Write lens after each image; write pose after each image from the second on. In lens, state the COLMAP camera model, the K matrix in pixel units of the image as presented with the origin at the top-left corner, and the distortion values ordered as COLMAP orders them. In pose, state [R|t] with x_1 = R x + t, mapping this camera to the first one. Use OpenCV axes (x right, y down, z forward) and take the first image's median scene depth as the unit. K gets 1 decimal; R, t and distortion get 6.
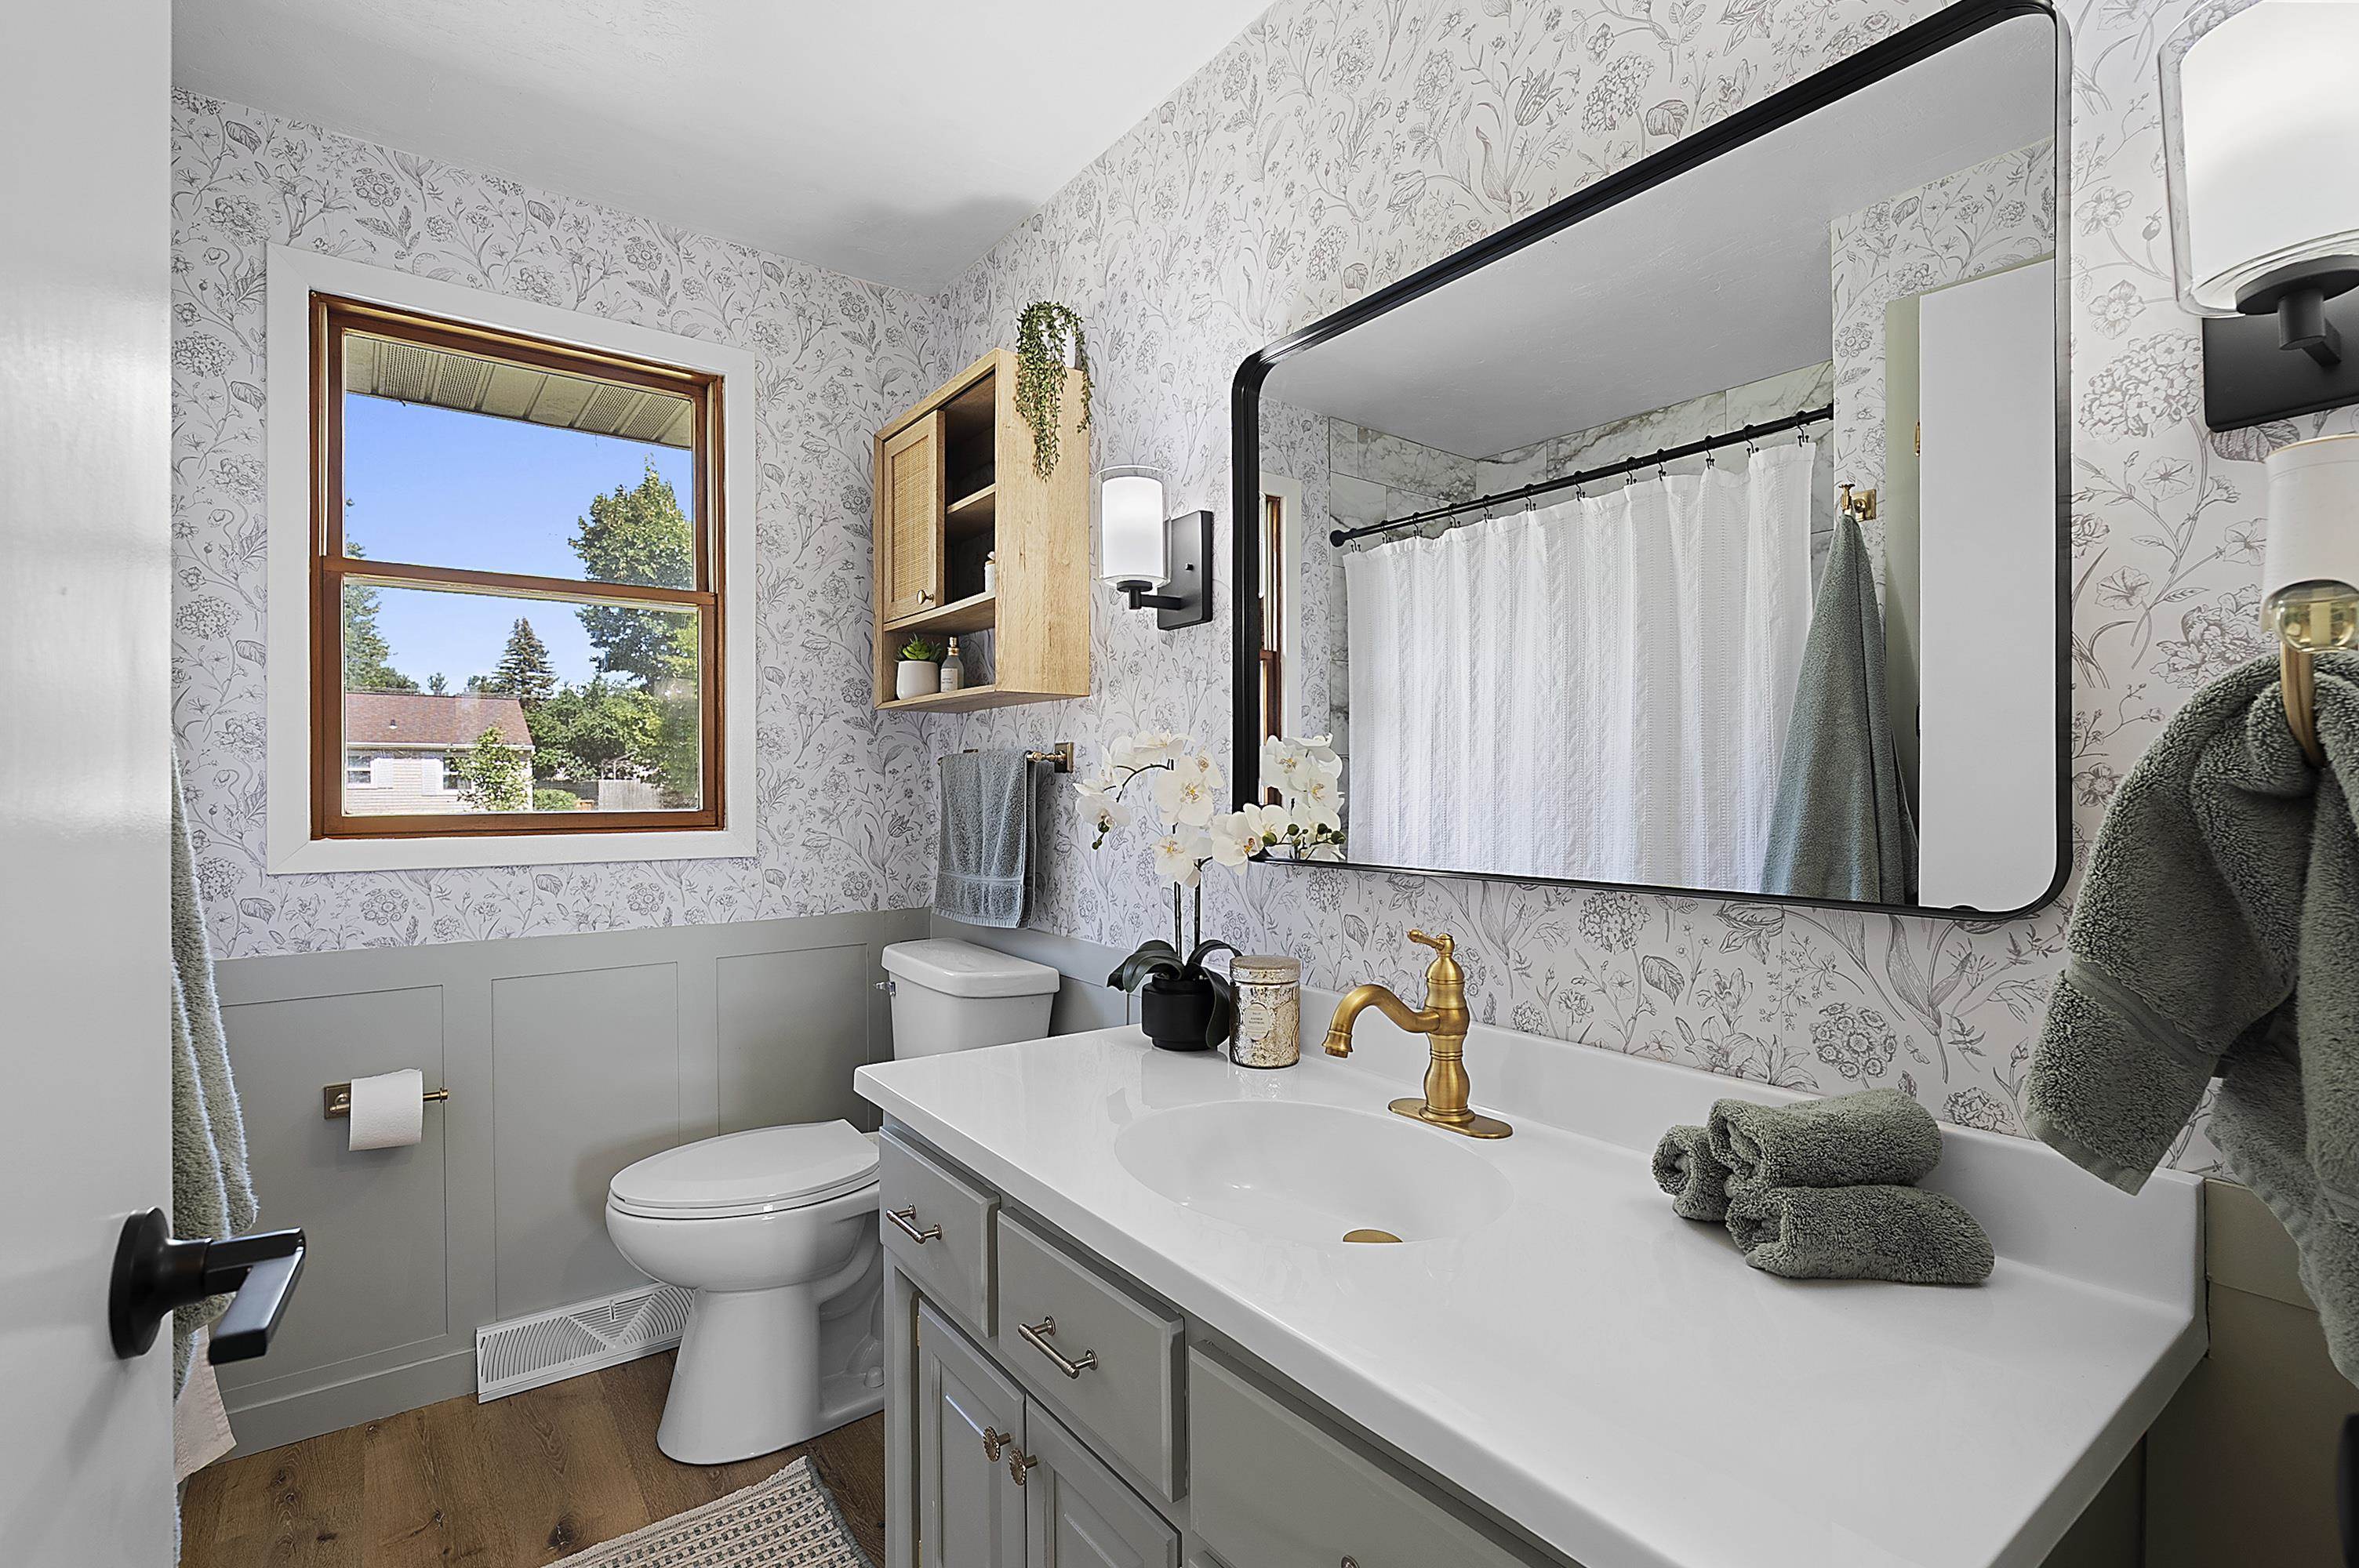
lens RADIAL K [[1083.6, 0, 1173.1], [0, 1083.6, 787.7], [0, 0, 1]] dist [-0.000420, 0.000514]
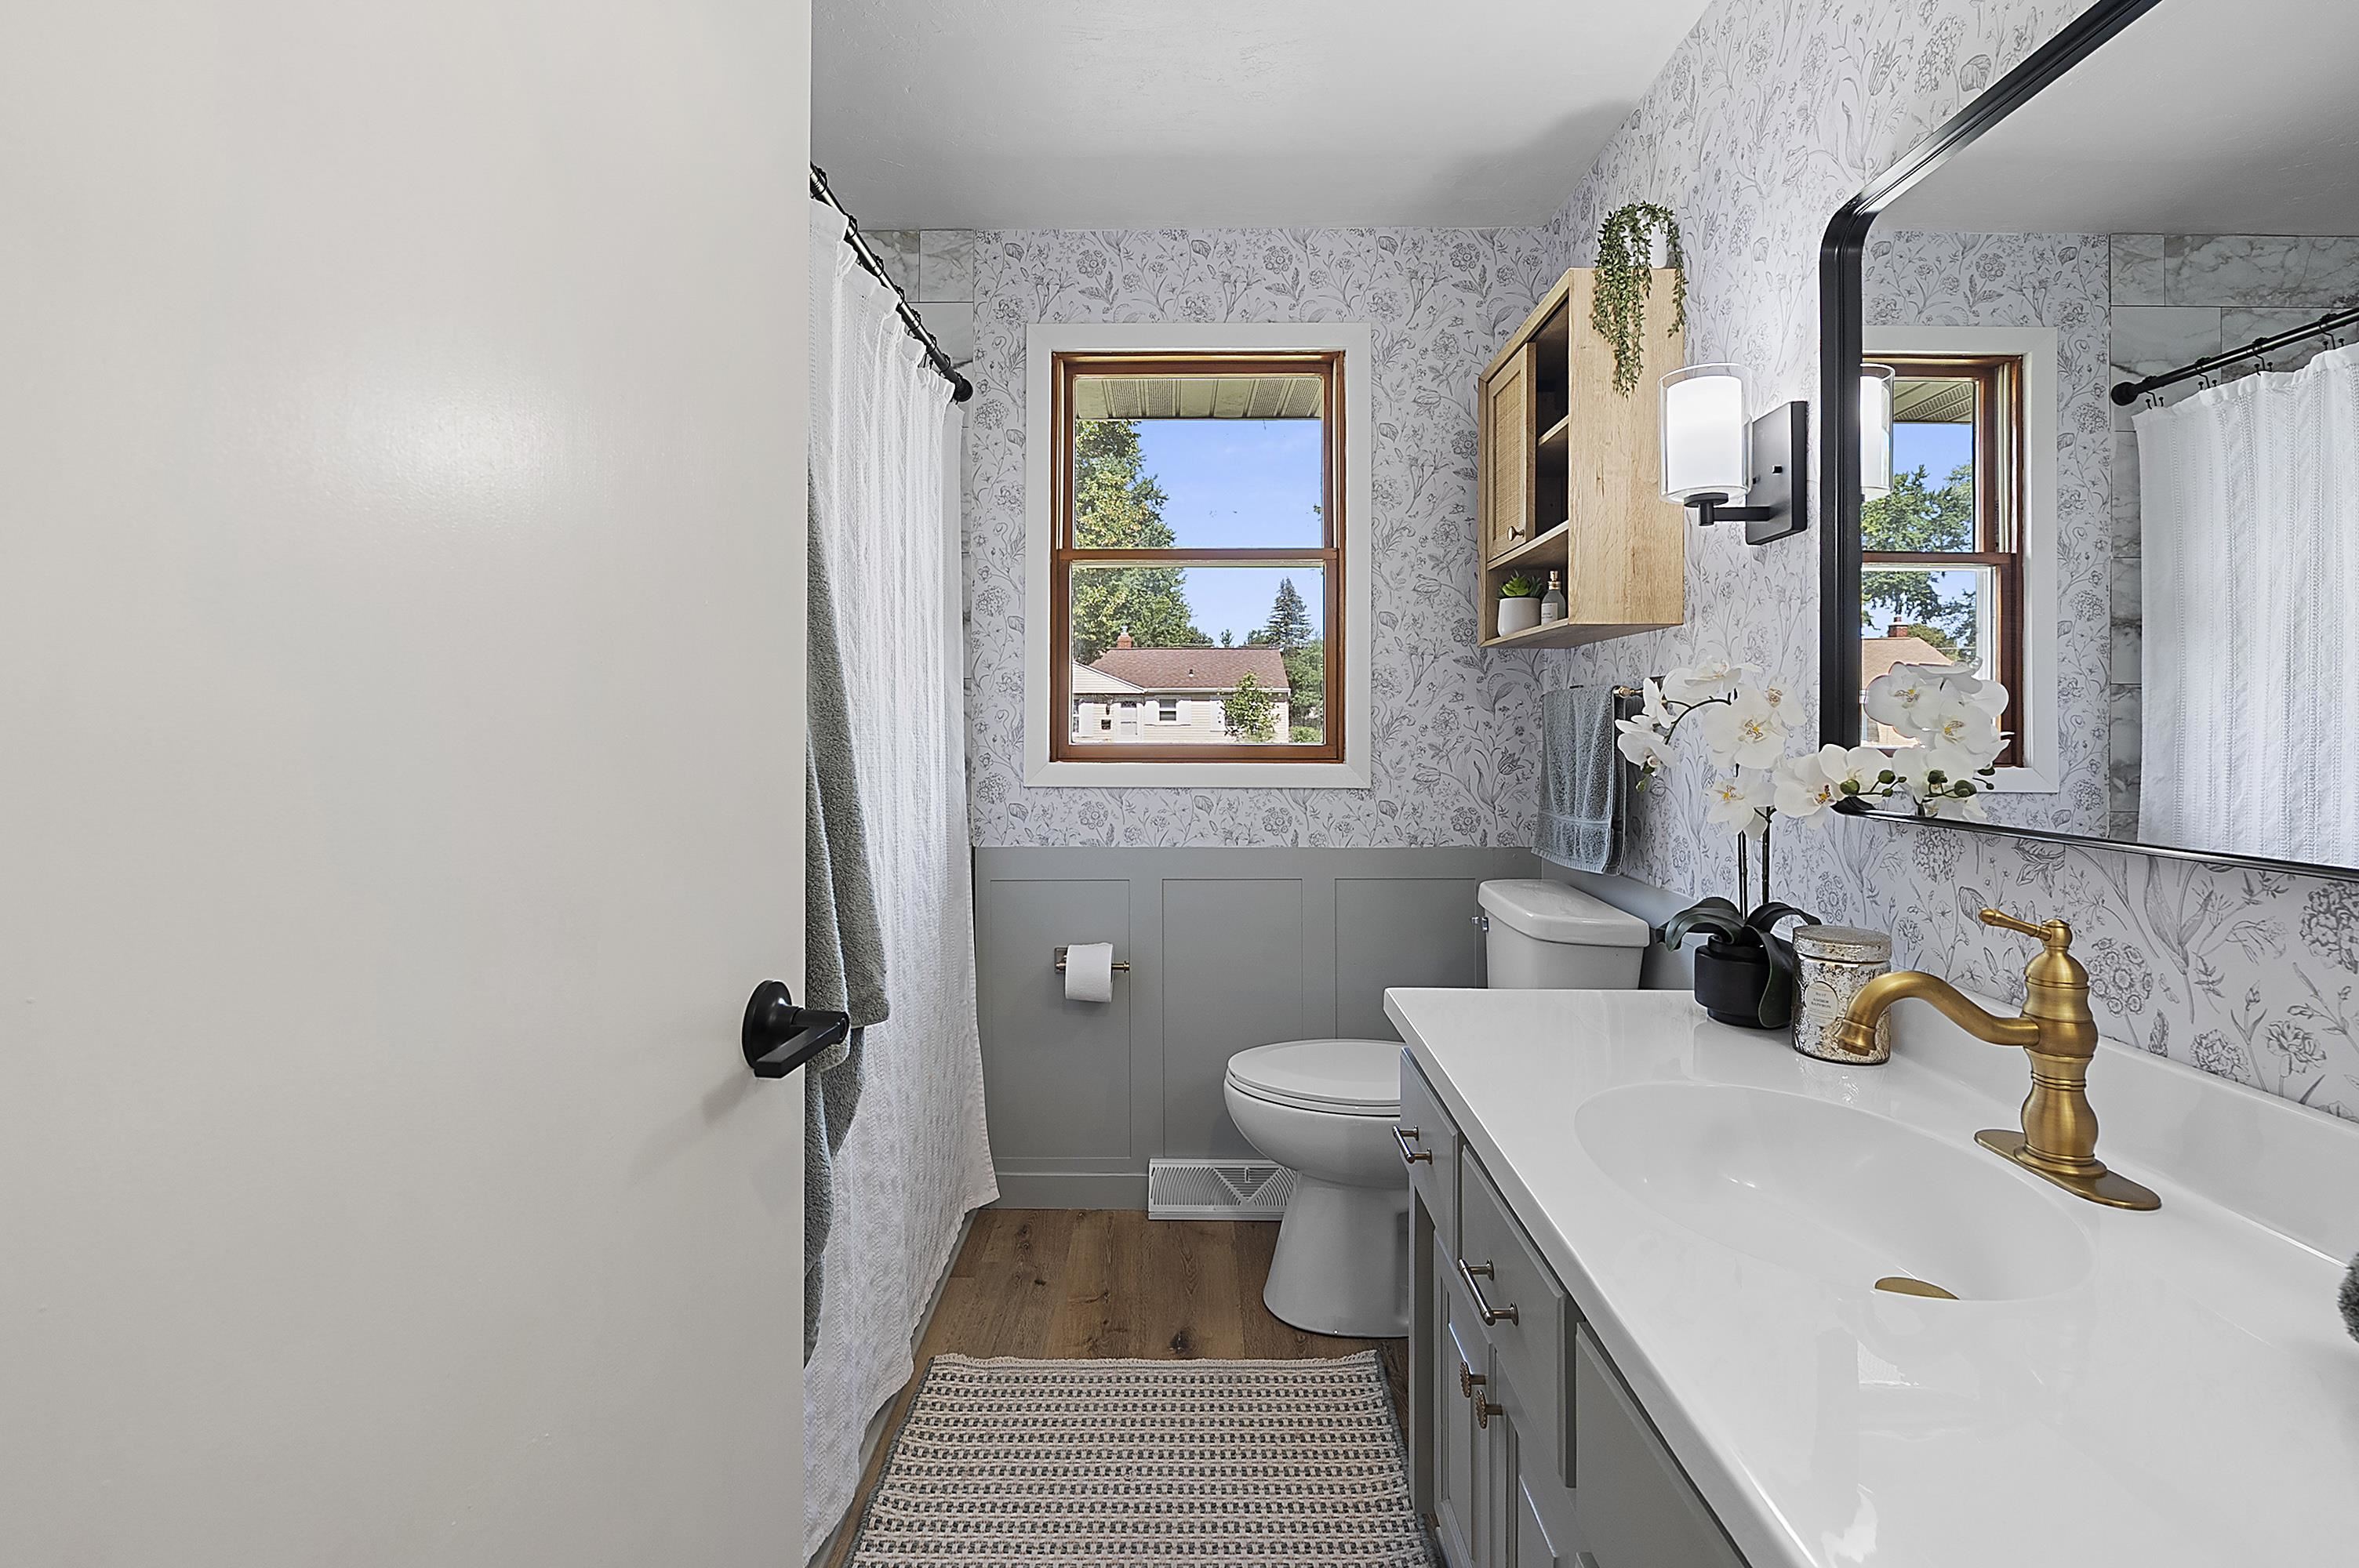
lens RADIAL K [[1083.6, 0, 1167.4], [0, 1083.6, 720.2], [0, 0, 1]] dist [-0.000420, 0.000514]
pose [[0.798410, 0.001188, -0.602112, 0.124740], [-0.004932, 0.999977, -0.004566, 0.001848], [0.602093, 0.006615, 0.798398, 0.017868]]
